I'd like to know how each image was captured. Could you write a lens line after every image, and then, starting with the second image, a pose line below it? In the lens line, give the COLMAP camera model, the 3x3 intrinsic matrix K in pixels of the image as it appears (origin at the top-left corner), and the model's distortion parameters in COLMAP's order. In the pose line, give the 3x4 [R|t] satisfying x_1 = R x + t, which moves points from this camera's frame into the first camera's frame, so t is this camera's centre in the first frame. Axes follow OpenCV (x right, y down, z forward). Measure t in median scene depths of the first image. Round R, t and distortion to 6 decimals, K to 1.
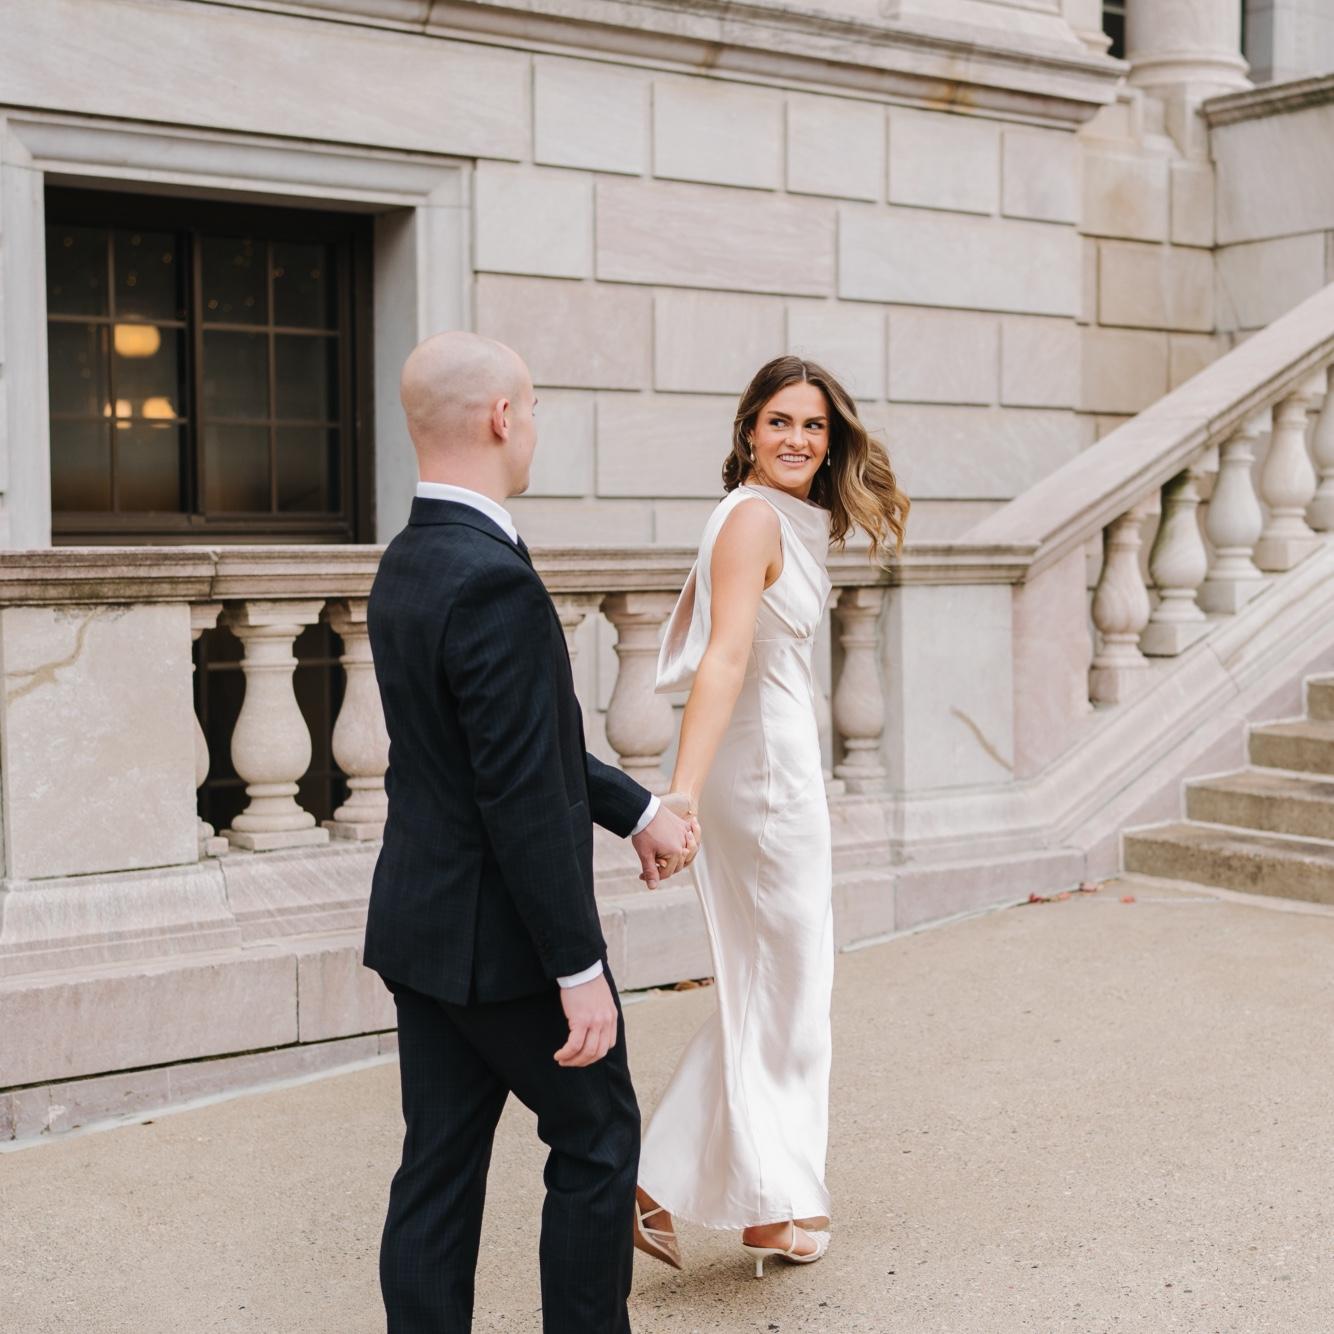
lens RADIAL K [[2236.6, 0, 863.5], [0, 2236.6, 667.3], [0, 0, 1]] dist [-0.002013, 0.059386]
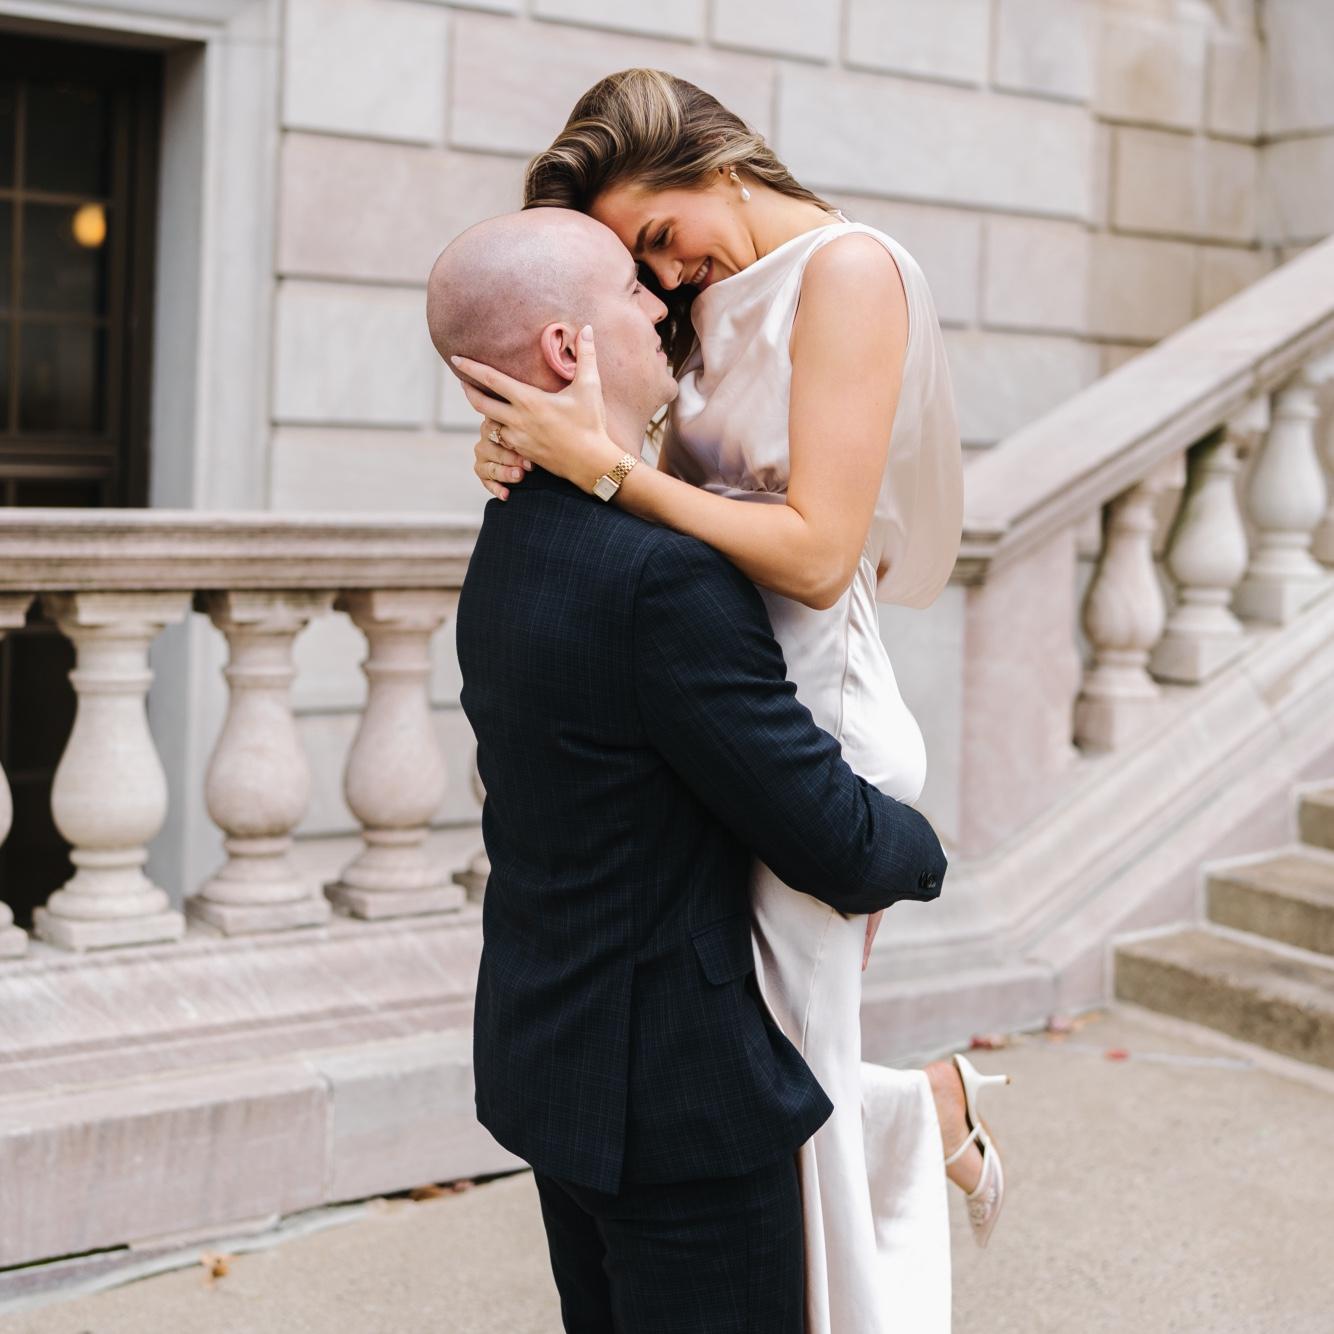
lens RADIAL K [[2214.6, 0, 673.2], [0, 2214.6, 527.6], [0, 0, 1]] dist [0.005887, -0.019336]
pose [[0.995184, 0.042019, -0.088558, 0.034596], [-0.043893, 0.998849, -0.019327, -0.035886], [0.087644, 0.023121, 0.995884, 0.290834]]
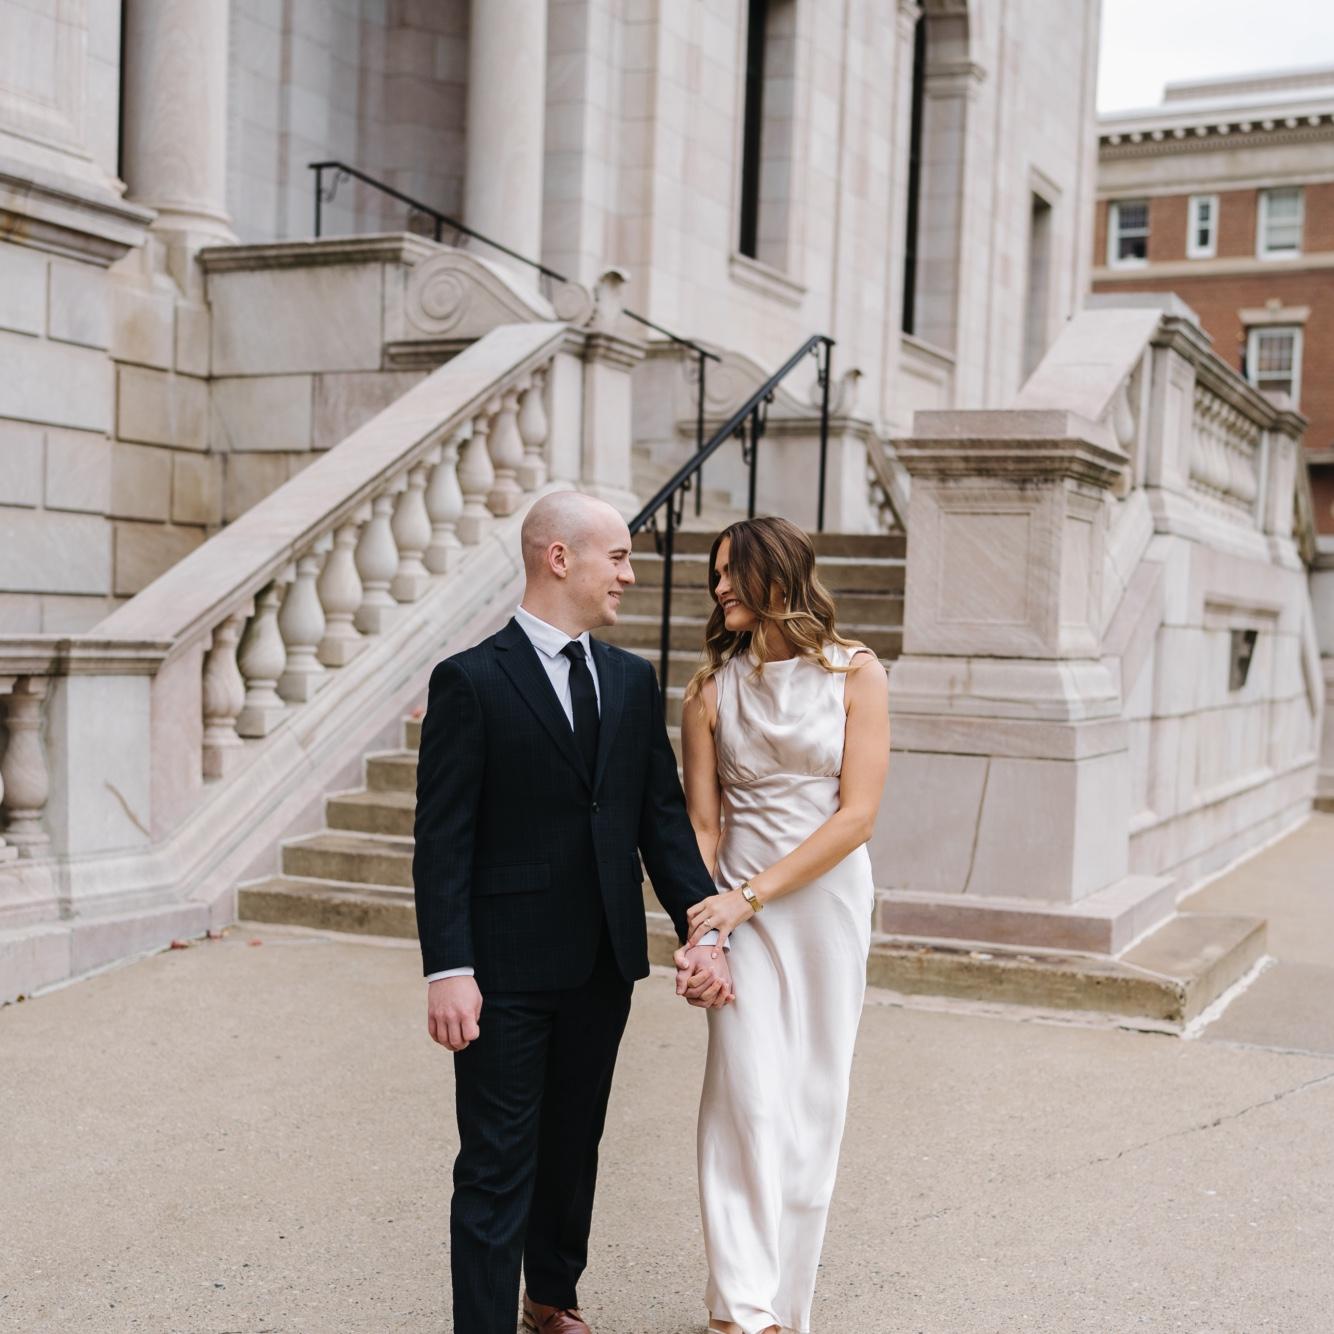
lens RADIAL K [[2037.8, 0, 664.5], [0, 2037.8, 747.0], [0, 0, 1]] dist [-0.012250, 0.067101]
pose [[0.891379, 0.005964, 0.453219, -0.168167], [-0.007924, 0.999966, 0.002426, -0.004320], [-0.453189, -0.005754, 0.891396, -0.059173]]
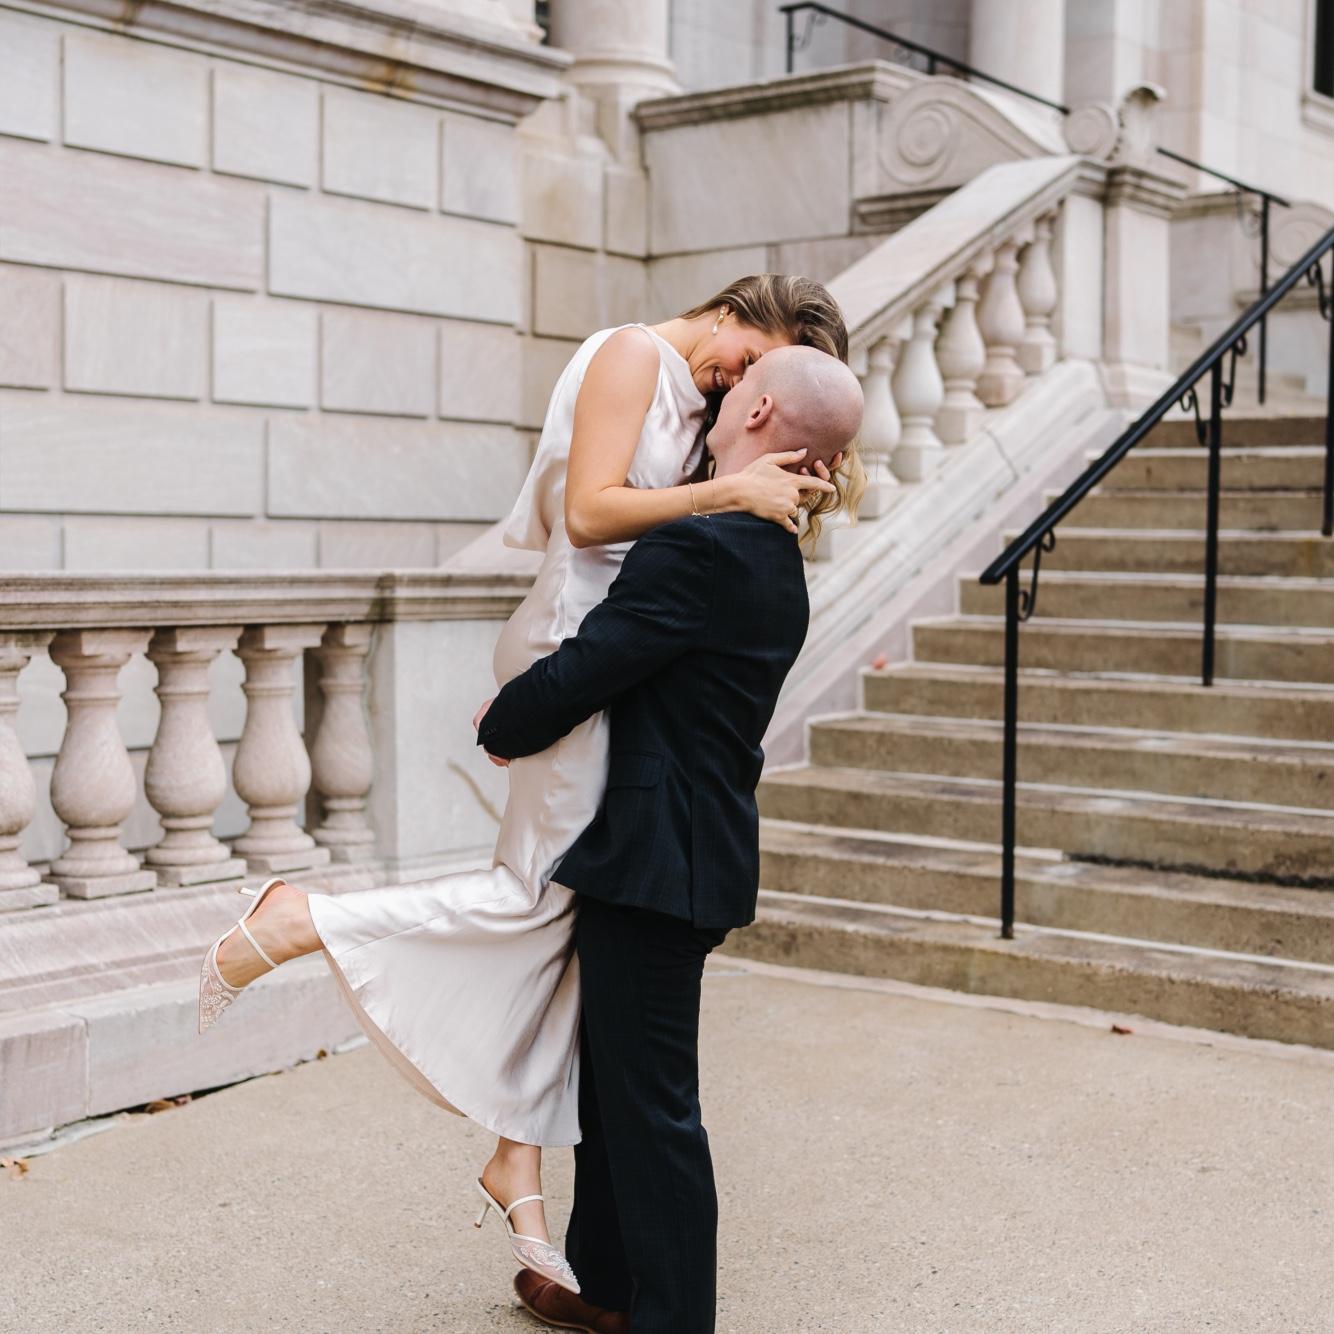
lens RADIAL K [[2205.8, 0, 667.0], [0, 2205.8, 667.0], [0, 0, 1]] dist [0.009706, -0.021687]
pose [[0.976092, 0.000984, 0.217355, -0.060581], [0.000589, 0.999974, -0.007170, -0.011583], [-0.217357, 0.007127, 0.976066, 0.132949]]
